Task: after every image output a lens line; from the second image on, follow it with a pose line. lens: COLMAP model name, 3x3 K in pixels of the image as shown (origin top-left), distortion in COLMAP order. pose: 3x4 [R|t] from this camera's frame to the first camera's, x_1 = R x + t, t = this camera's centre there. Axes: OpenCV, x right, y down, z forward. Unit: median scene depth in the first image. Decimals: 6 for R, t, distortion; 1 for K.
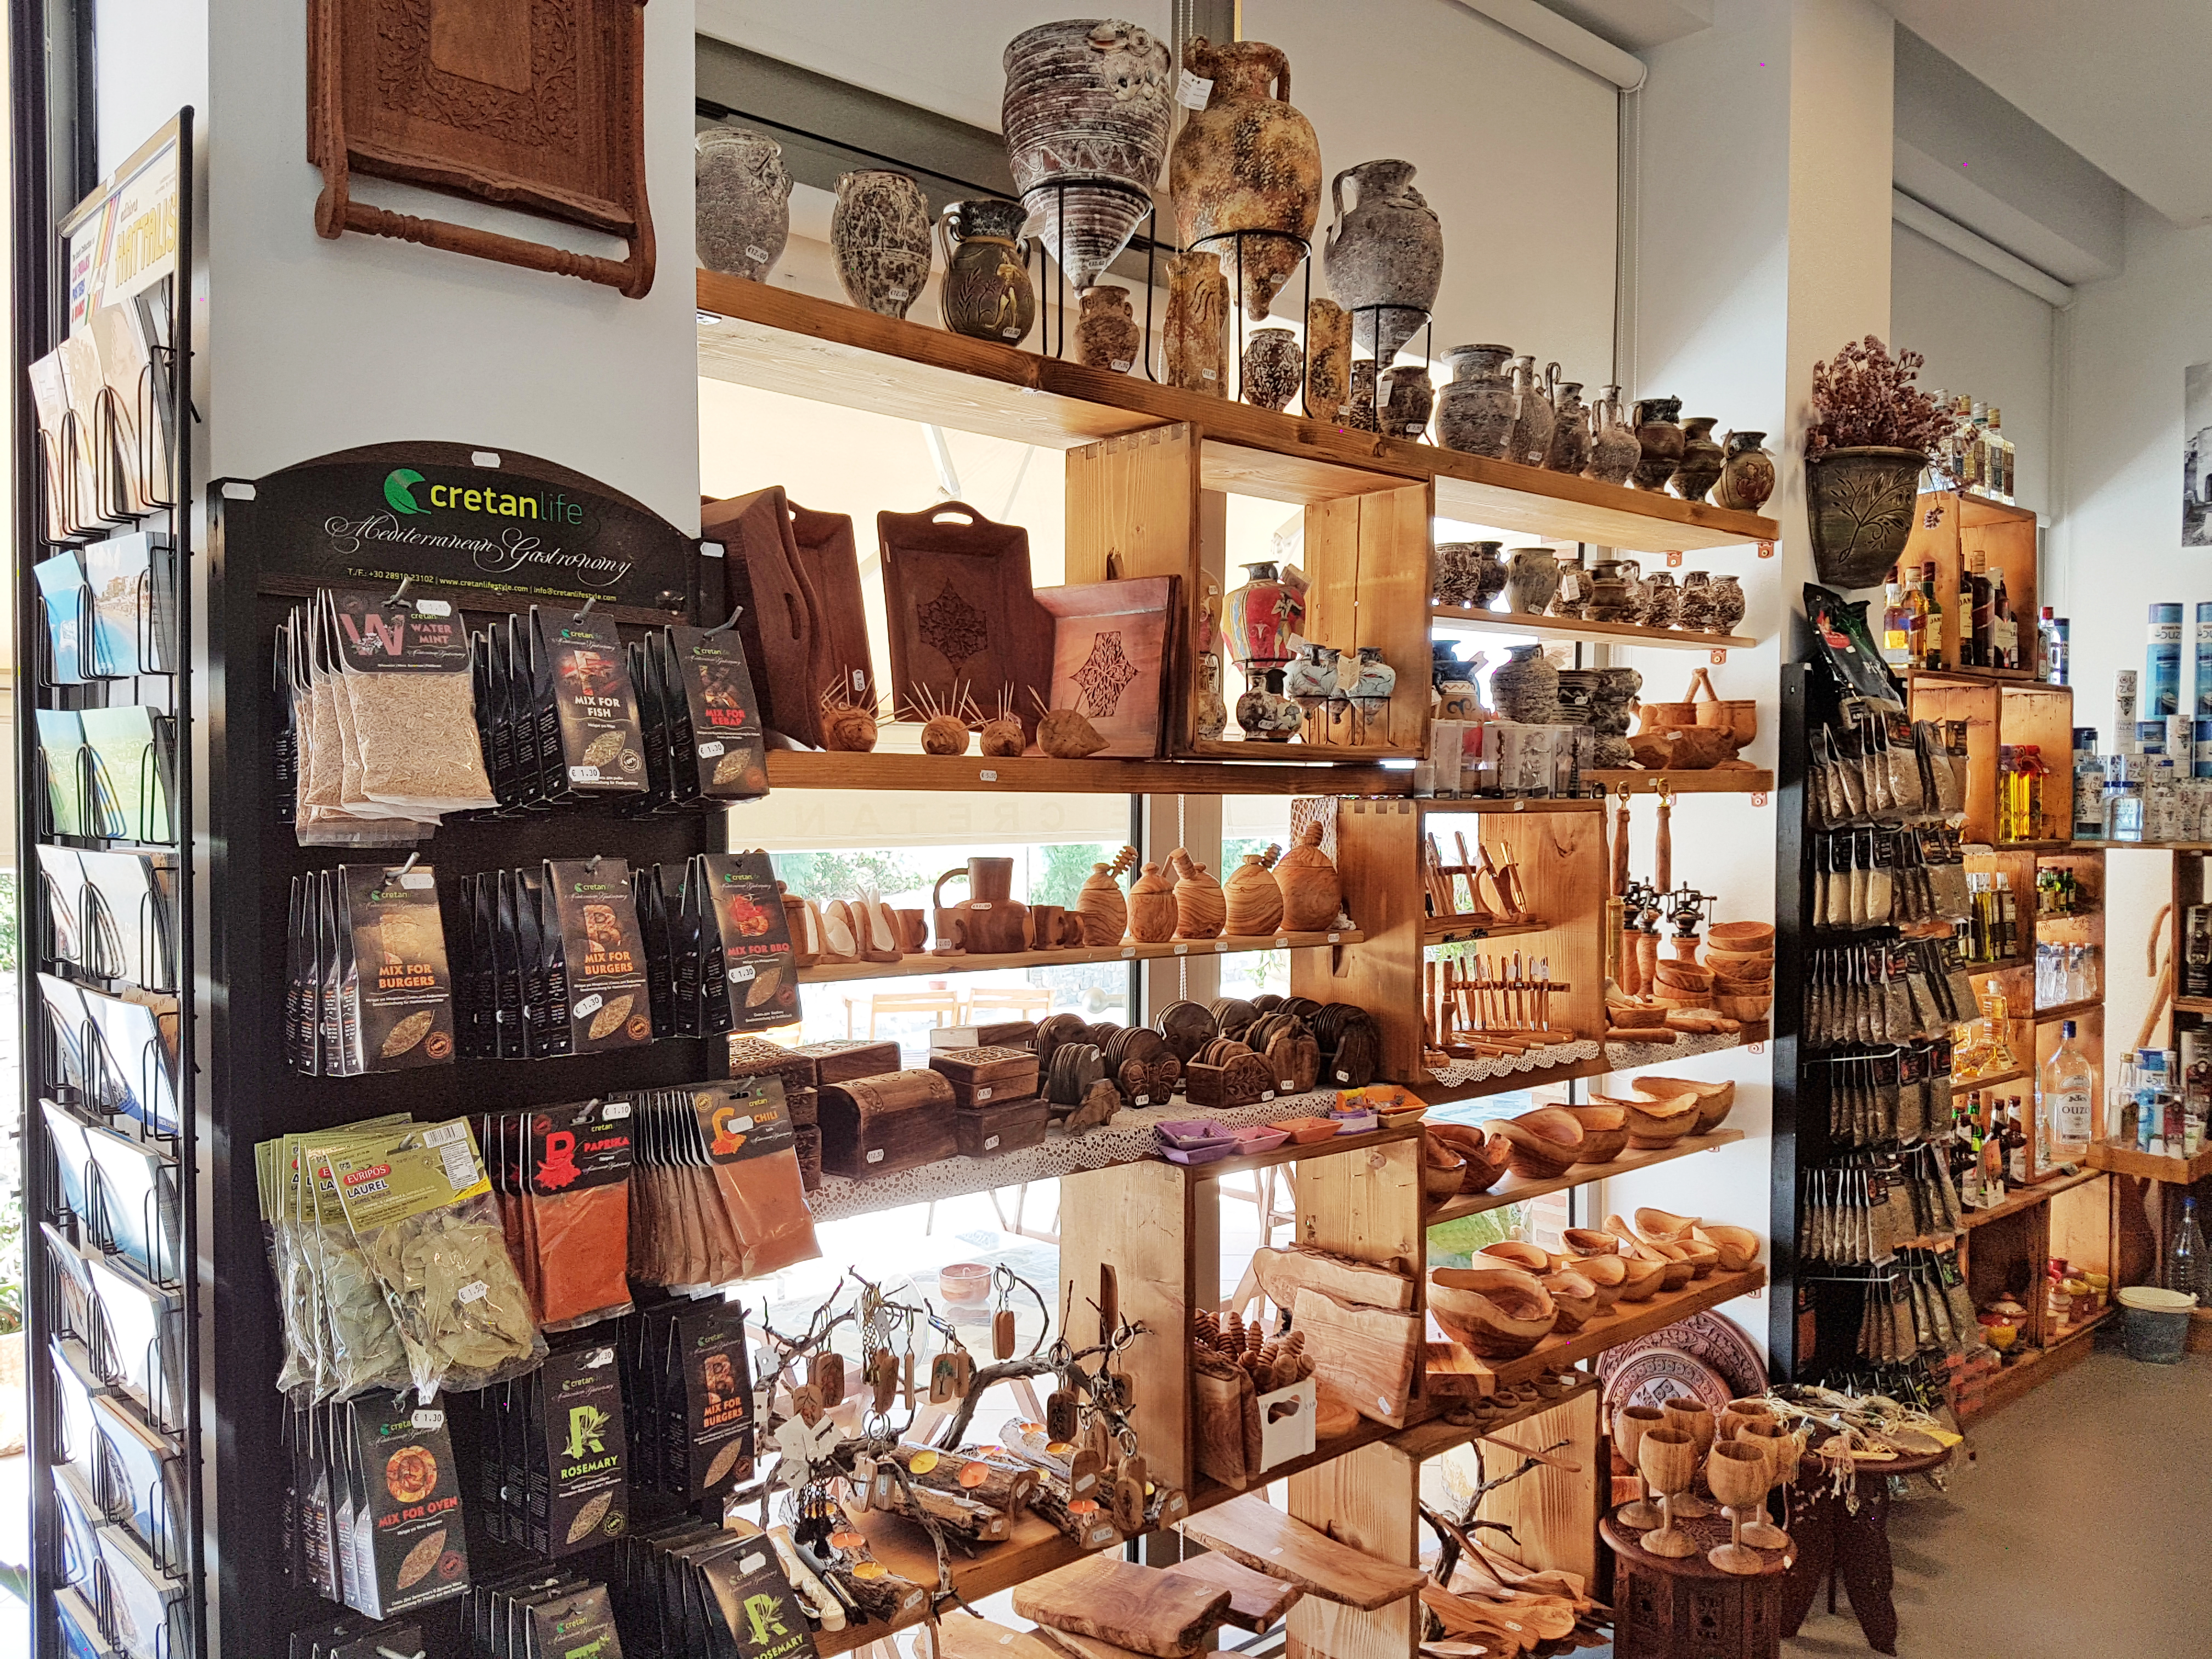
lens RADIAL K [[1714.6, 0, 1097.7], [0, 1714.6, 851.9], [0, 0, 1]] dist [0.159787, -0.215596]
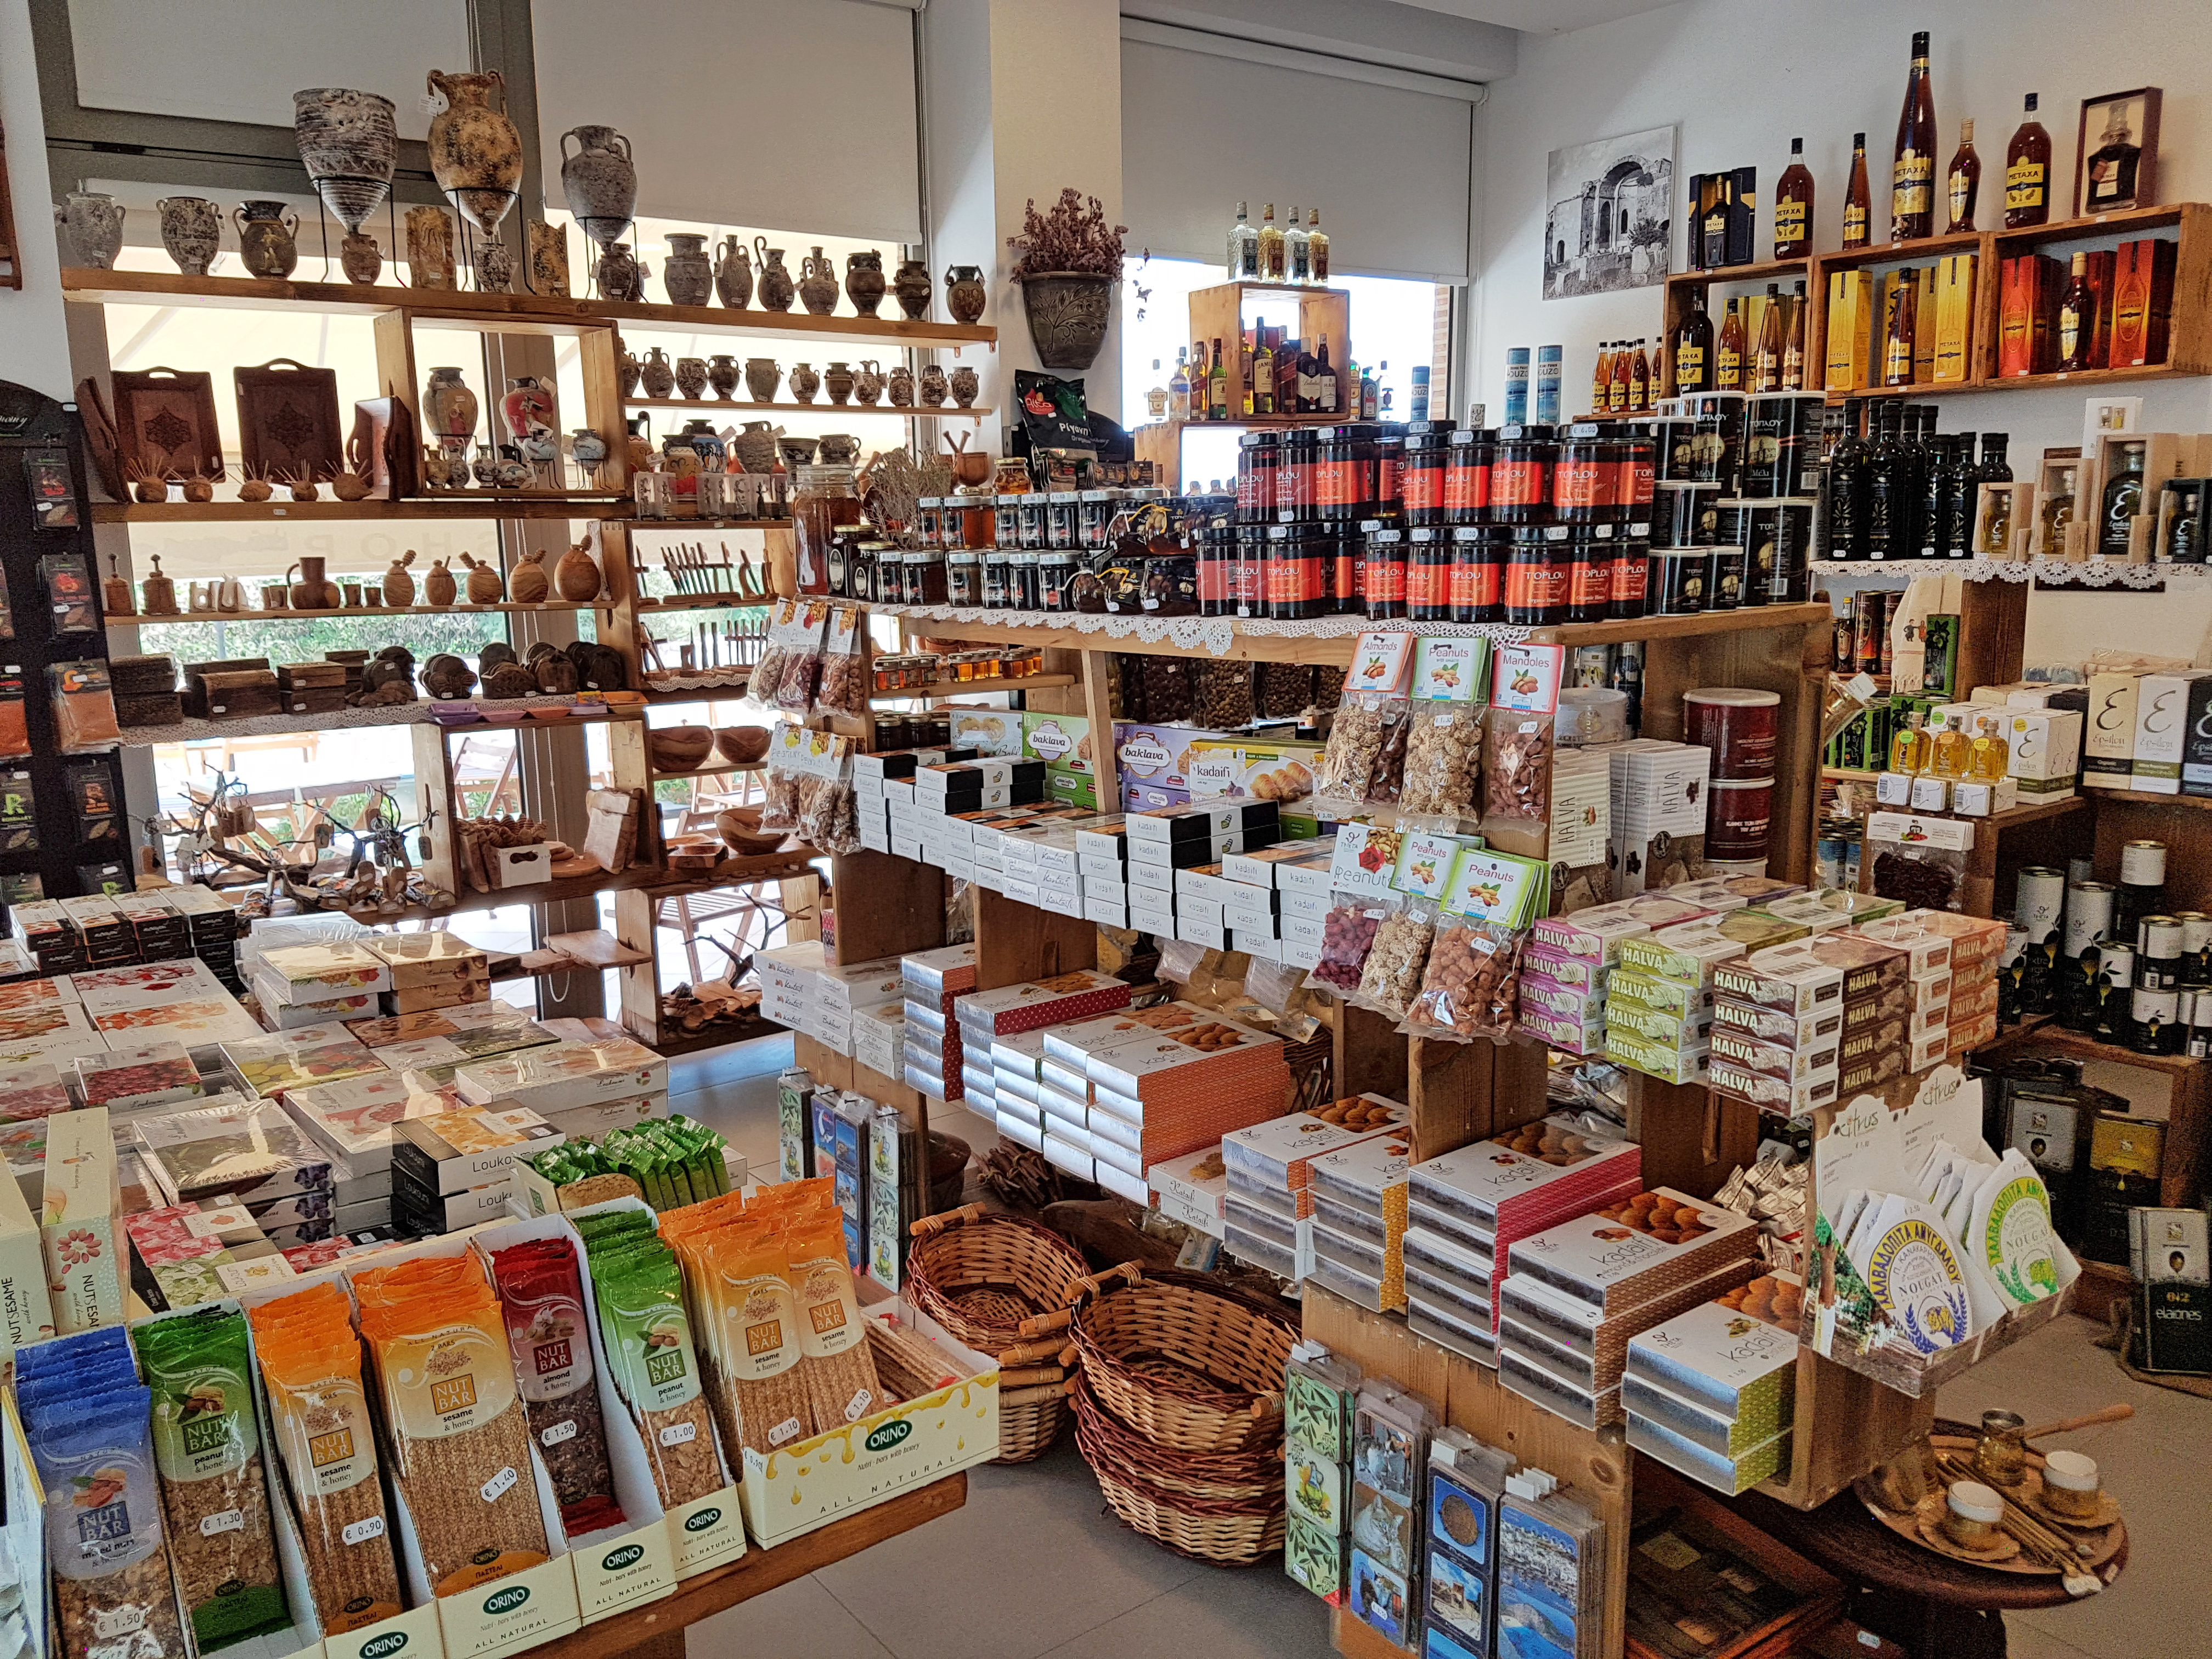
lens RADIAL K [[1739.0, 0, 1067.9], [0, 1739.0, 836.4], [0, 0, 1]] dist [0.049966, -0.078620]
pose [[0.992189, -0.003072, -0.124706, 0.635865], [0.021594, 0.988834, 0.147452, 0.025936], [0.122860, -0.148993, 0.981176, -0.515844]]
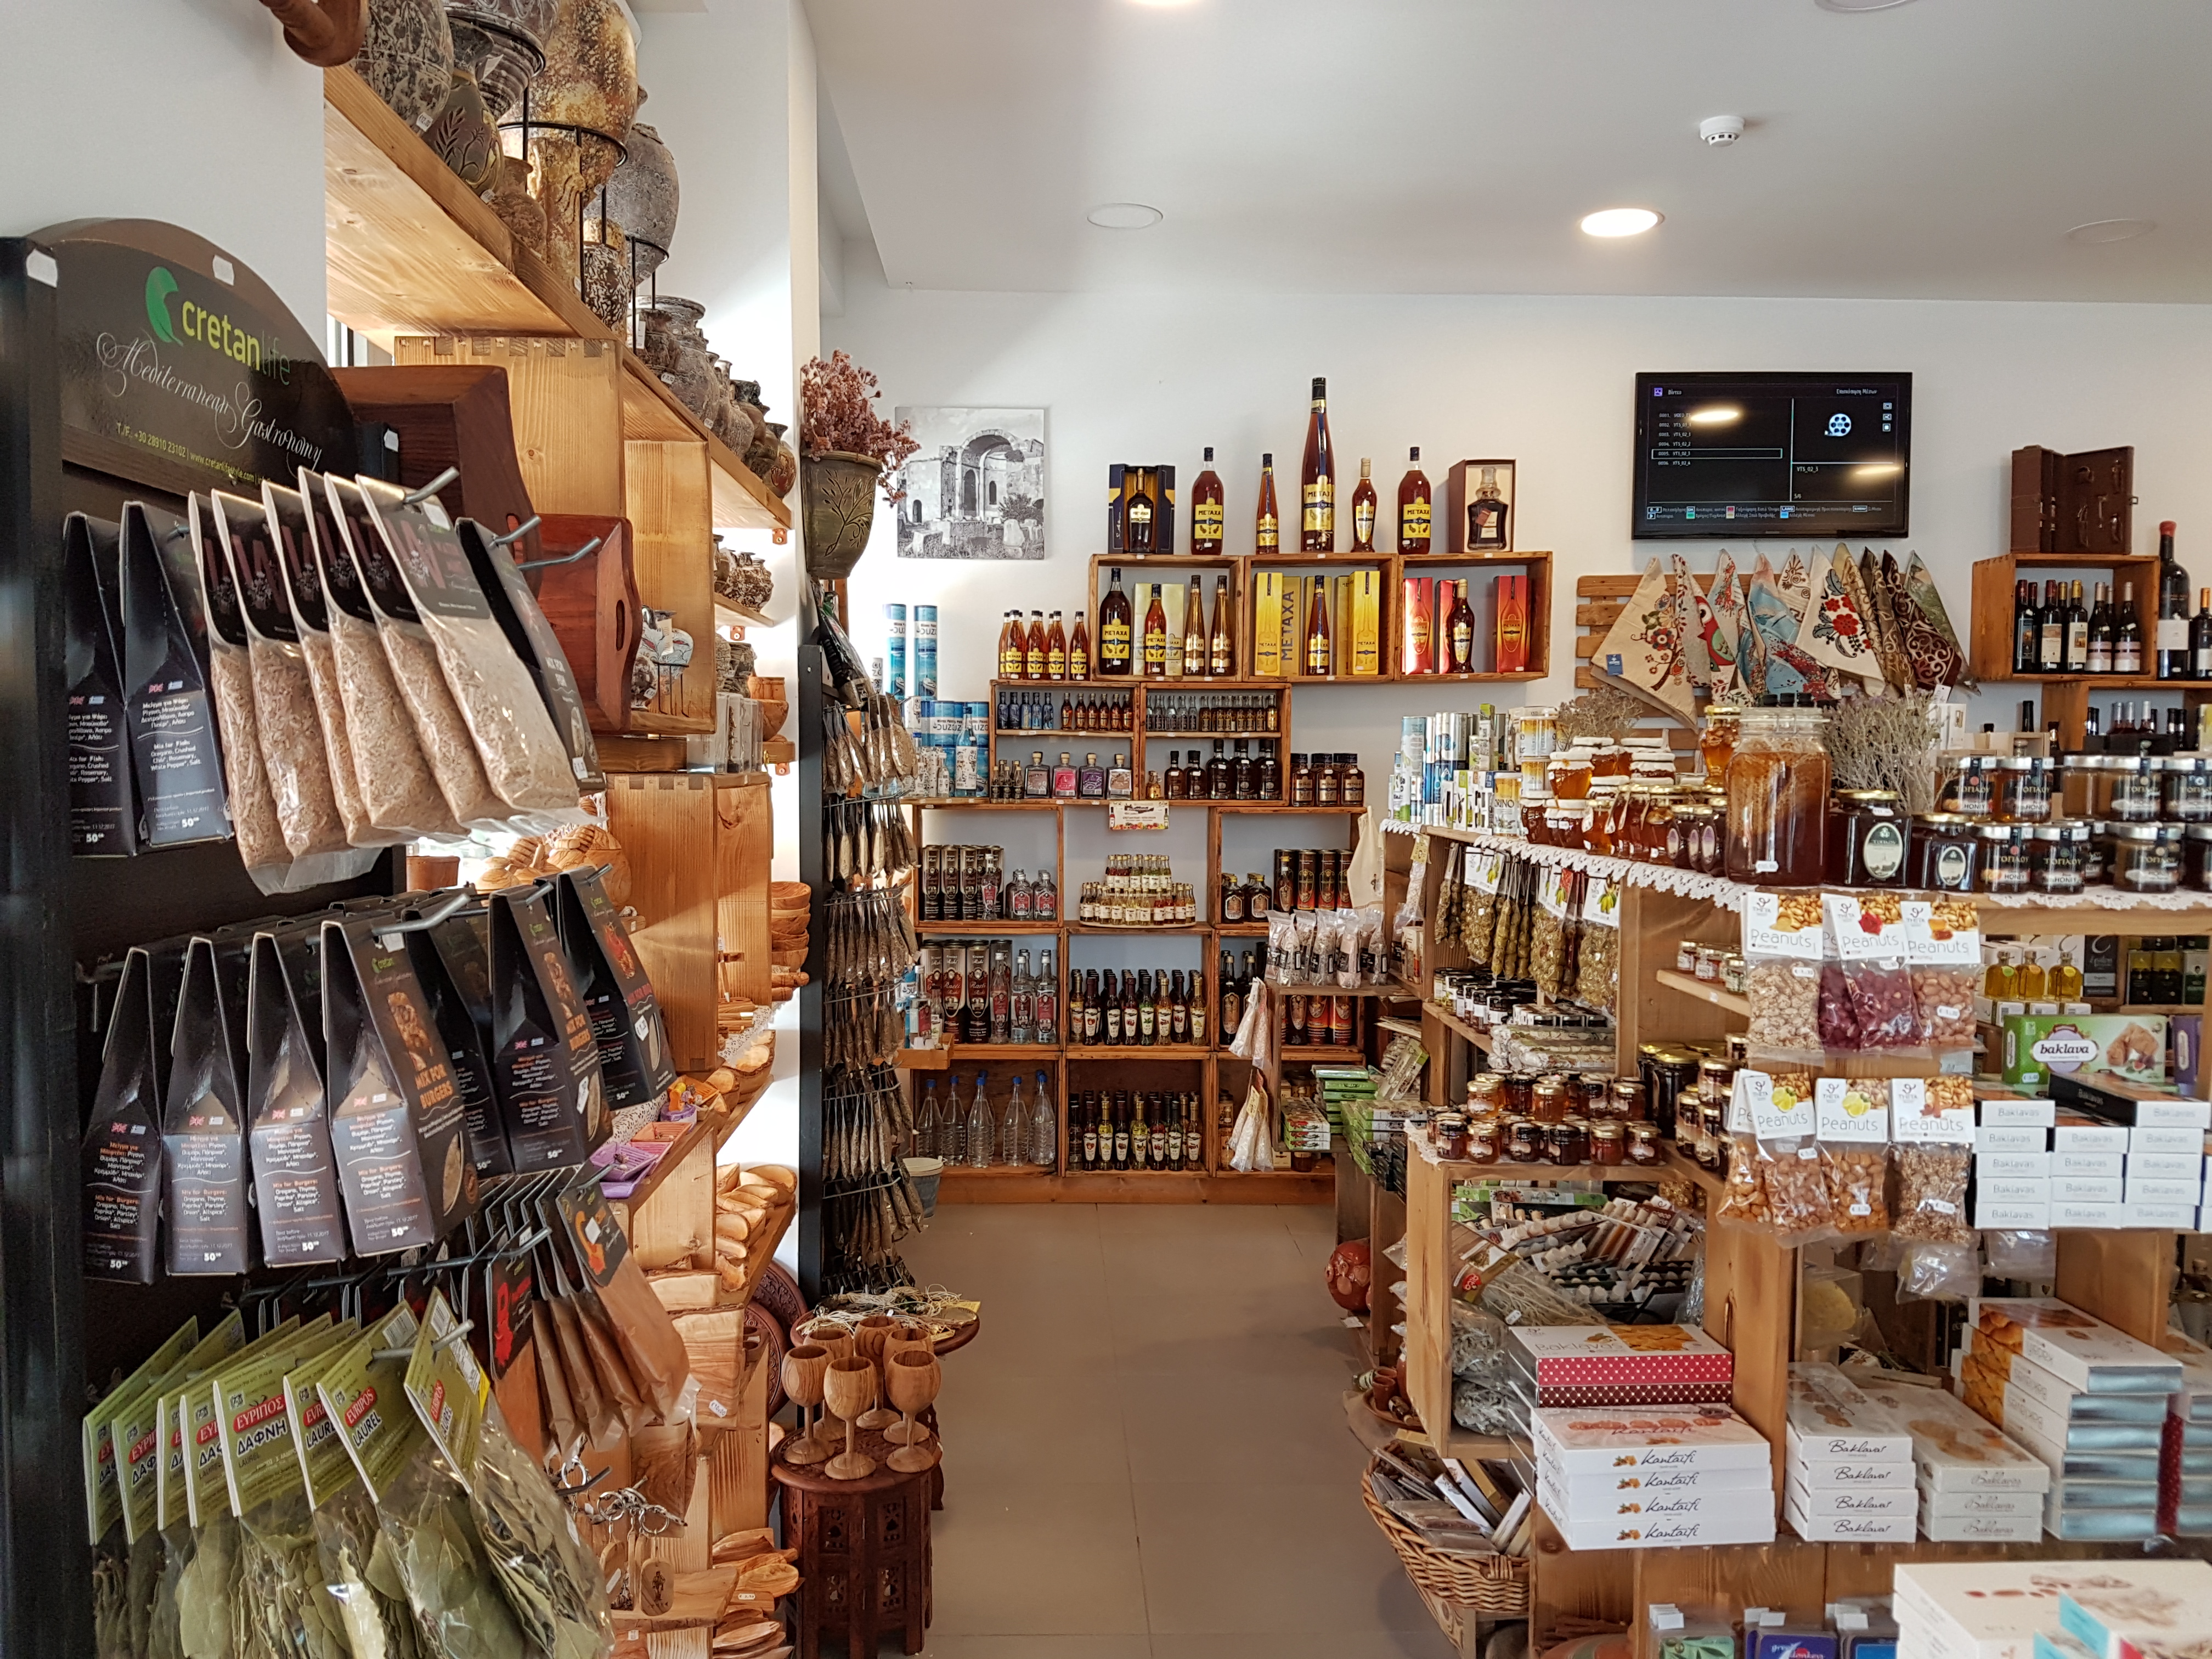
lens RADIAL K [[1700.4, 0, 1074.2], [0, 1700.4, 853.4], [0, 0, 1]] dist [0.262421, -0.461271]
pose [[0.672415, -0.045052, 0.738802, -0.292288], [0.024969, 0.998958, 0.038191, -0.013932], [-0.739753, -0.007233, 0.672839, 0.149524]]
